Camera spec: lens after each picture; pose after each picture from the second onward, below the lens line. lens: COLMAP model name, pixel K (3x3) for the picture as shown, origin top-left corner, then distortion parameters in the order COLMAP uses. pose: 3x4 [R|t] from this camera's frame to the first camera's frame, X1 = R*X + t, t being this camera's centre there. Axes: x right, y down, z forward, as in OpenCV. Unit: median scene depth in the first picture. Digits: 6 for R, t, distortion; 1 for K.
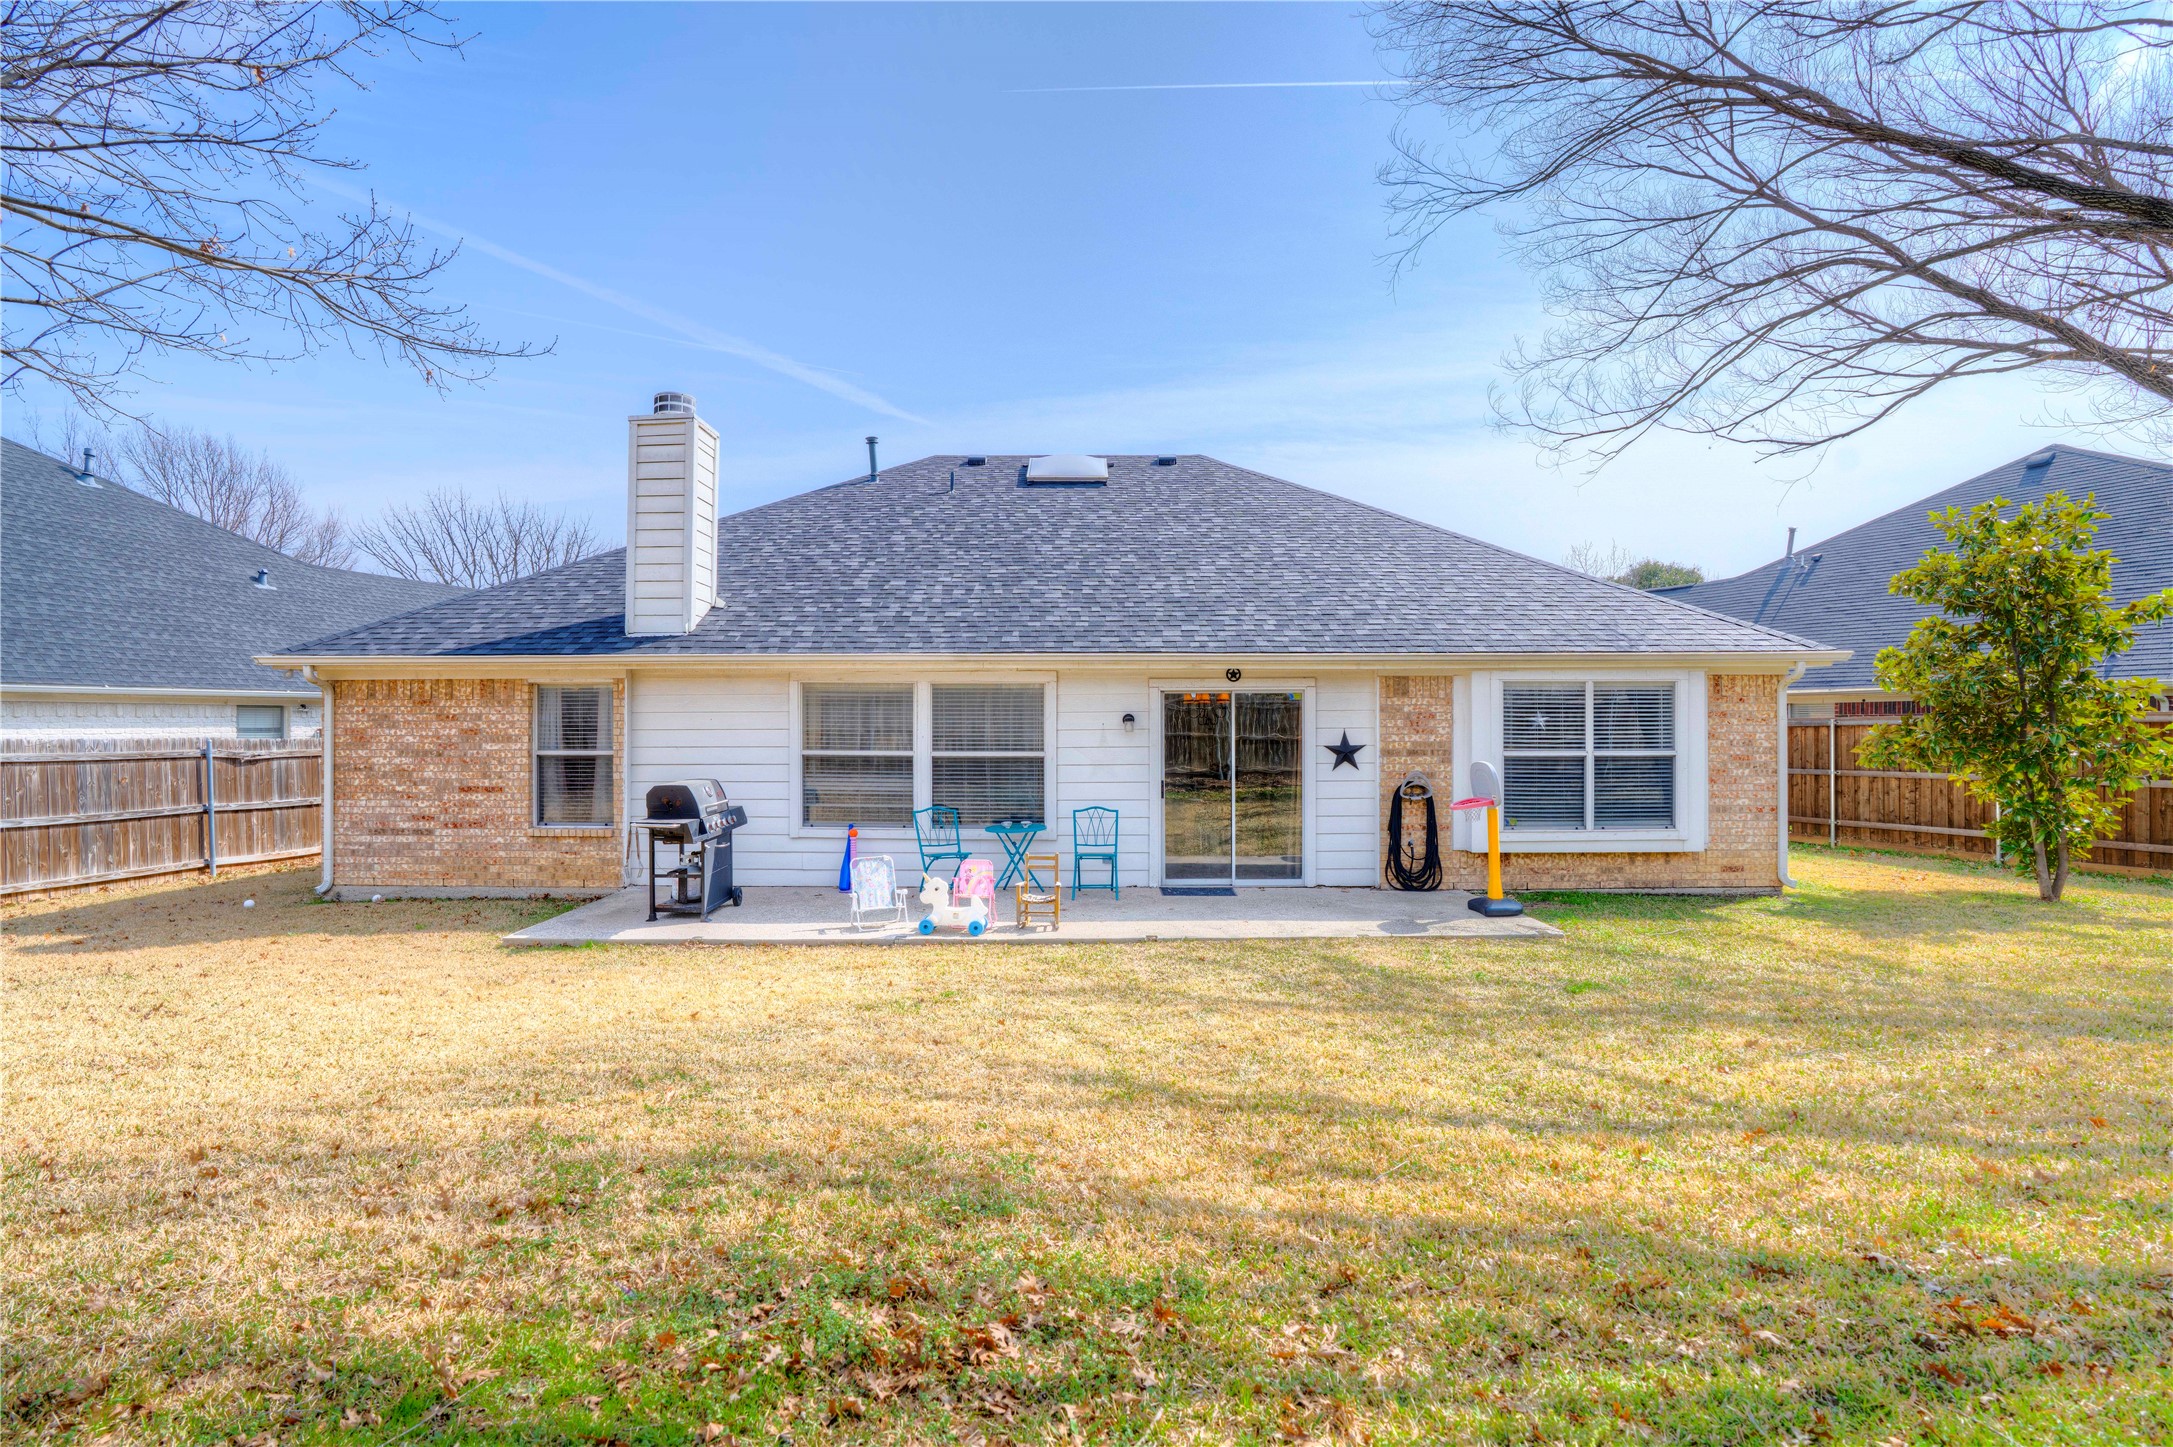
lens RADIAL K [[1062.9, 0, 1086.5], [0, 1062.9, 723.5], [0, 0, 1]] dist [-0.041282, 0.000040]
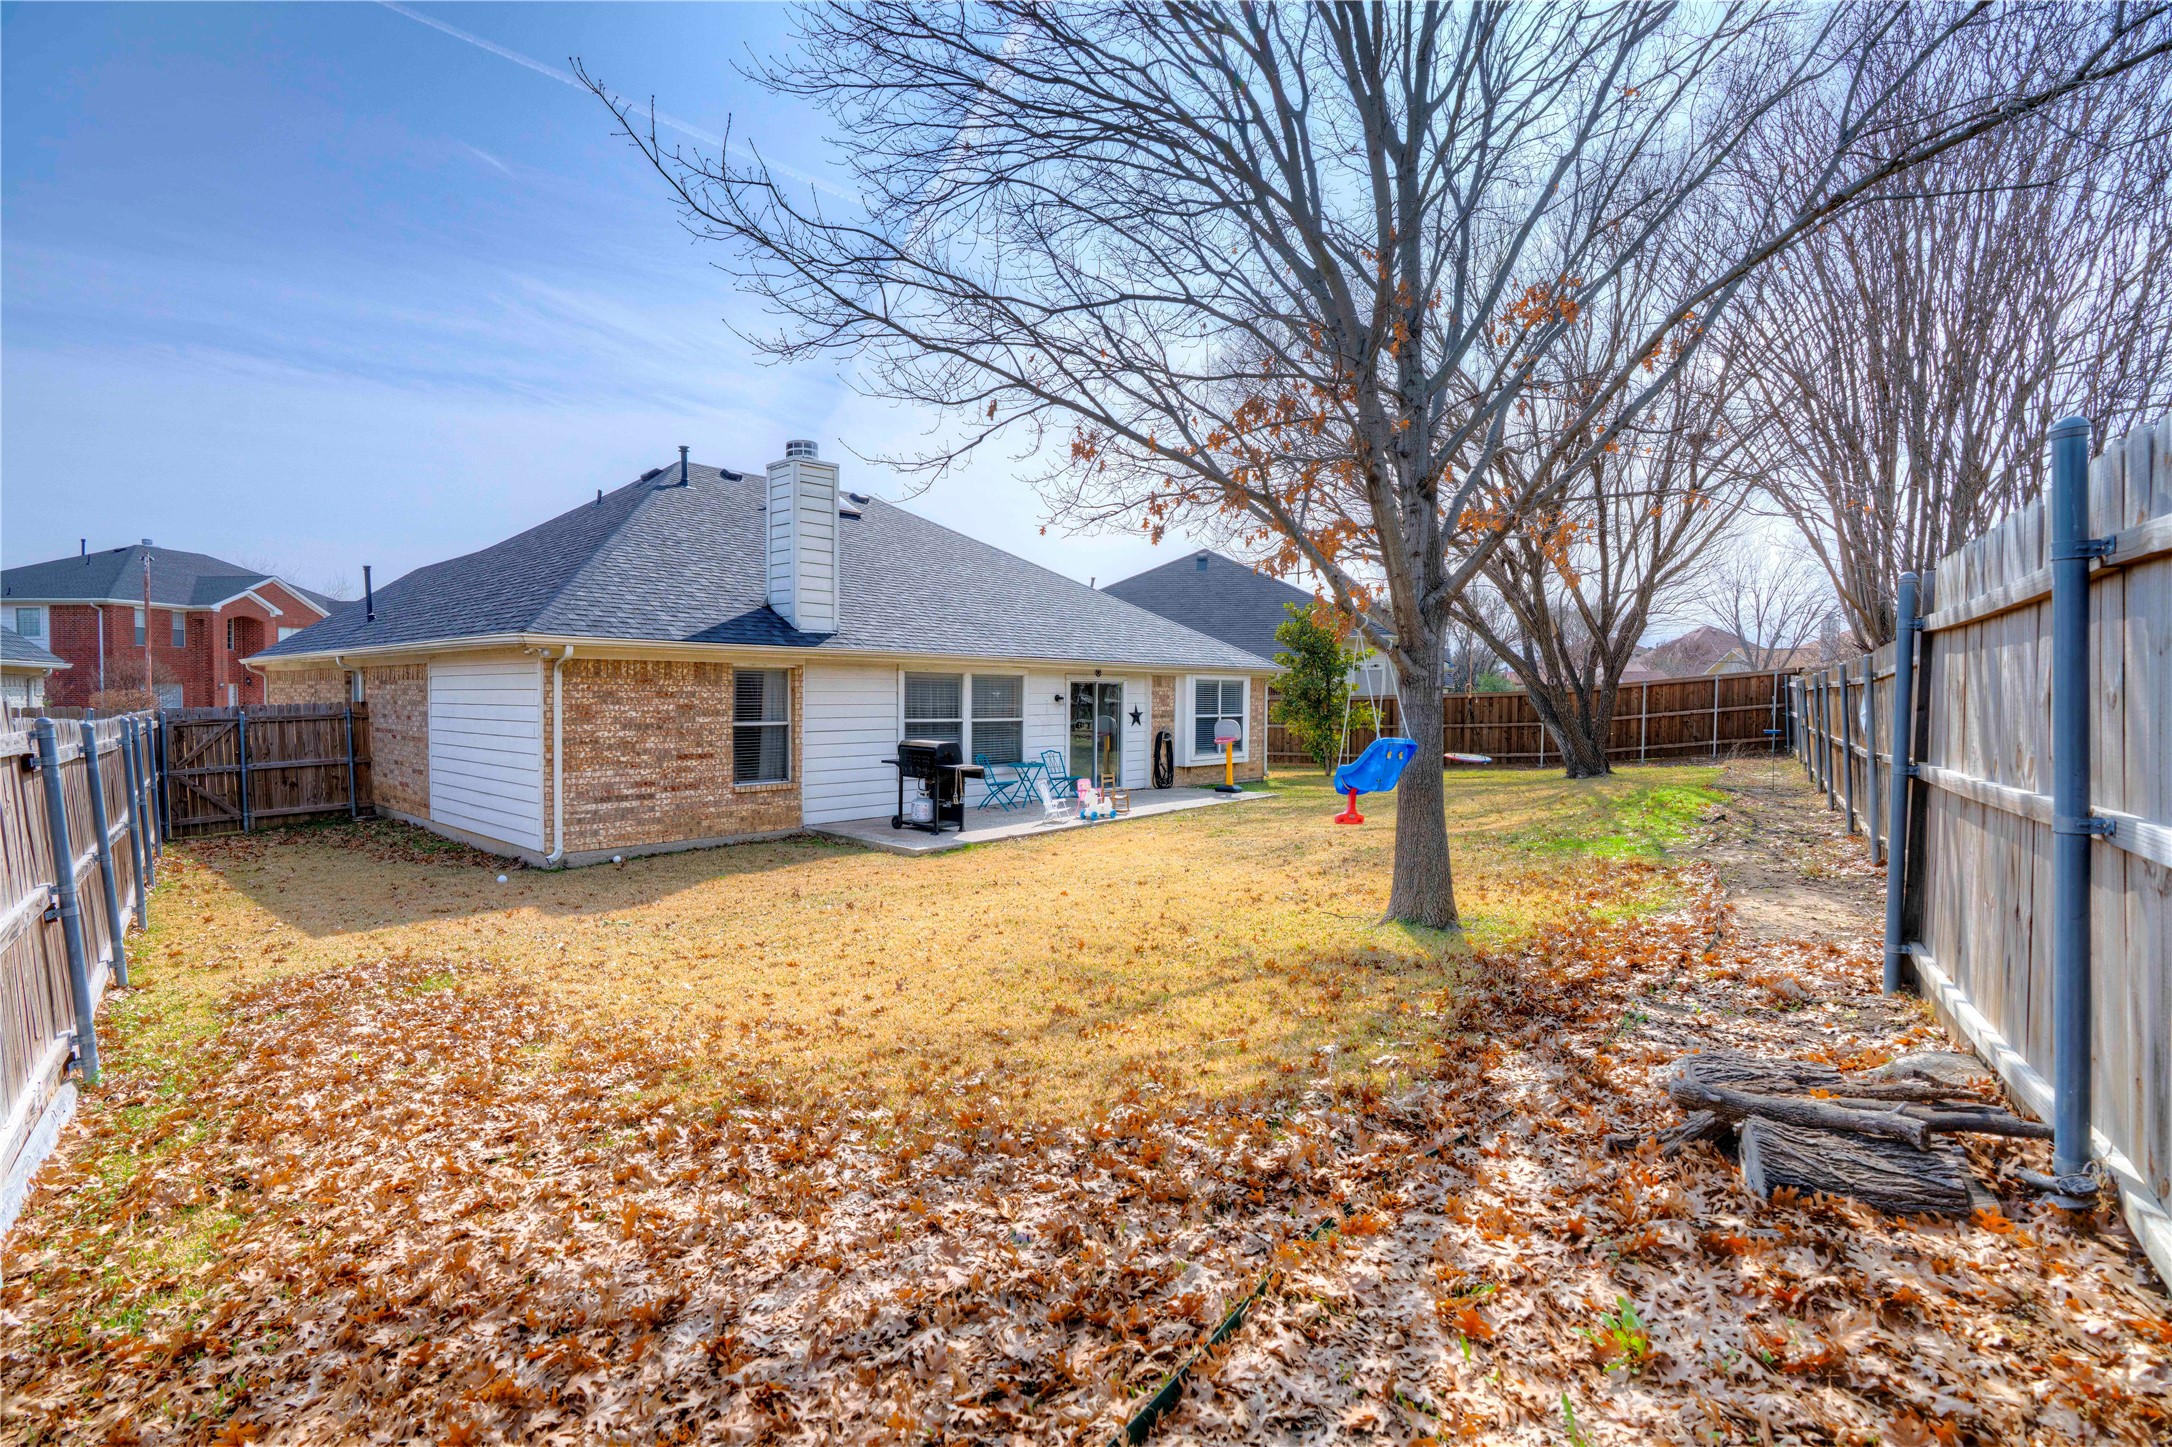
lens RADIAL K [[1062.4, 0, 1086.0], [0, 1062.4, 723.5], [0, 0, 1]] dist [-0.041282, 0.000040]
pose [[0.627794, -0.015745, 0.778220, -1.220859], [-0.003853, 0.999720, 0.023335, -0.002953], [-0.778370, -0.017648, 0.627558, -0.078402]]
